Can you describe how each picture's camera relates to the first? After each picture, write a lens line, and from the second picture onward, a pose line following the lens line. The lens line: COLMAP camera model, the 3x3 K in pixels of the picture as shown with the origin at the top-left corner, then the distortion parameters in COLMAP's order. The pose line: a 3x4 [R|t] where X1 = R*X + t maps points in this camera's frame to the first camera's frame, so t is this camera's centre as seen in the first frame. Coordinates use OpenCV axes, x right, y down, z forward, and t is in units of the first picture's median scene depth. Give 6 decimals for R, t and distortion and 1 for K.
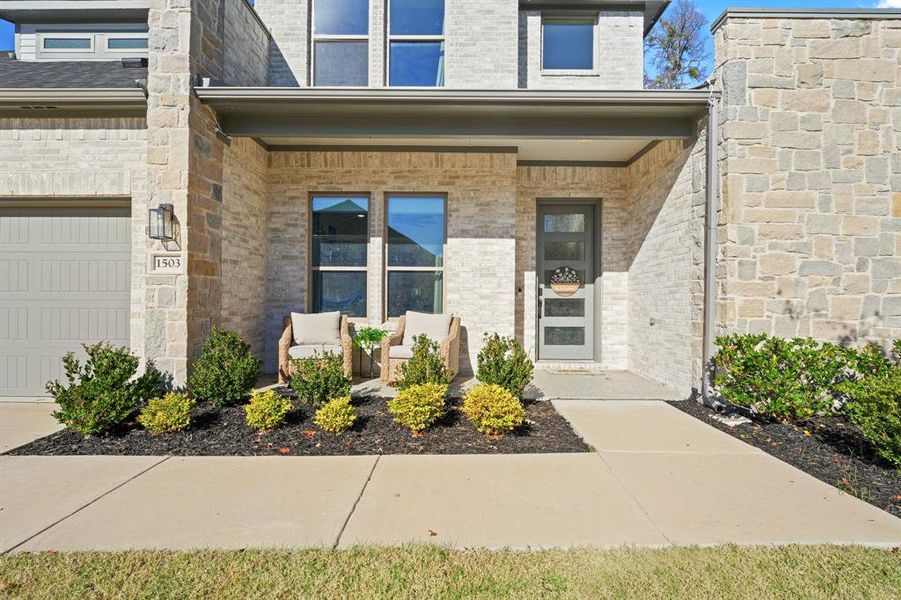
lens RADIAL K [[434.8, 0, 446.1], [0, 434.8, 295.1], [0, 0, 1]] dist [-0.008444, -0.000228]
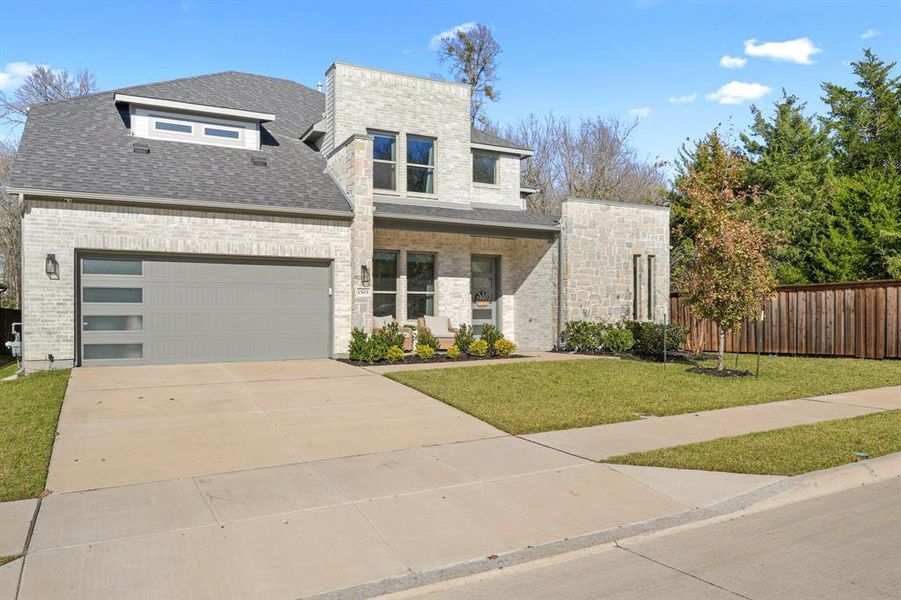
lens RADIAL K [[491.0, 0, 453.6], [0, 491.0, 302.3], [0, 0, 1]] dist [-0.000544, 0.000494]
pose [[0.901355, 0.003415, 0.433067, -0.860101], [0.003007, 0.999895, -0.014143, 0.009274], [-0.433070, 0.014050, 0.901251, -0.940894]]
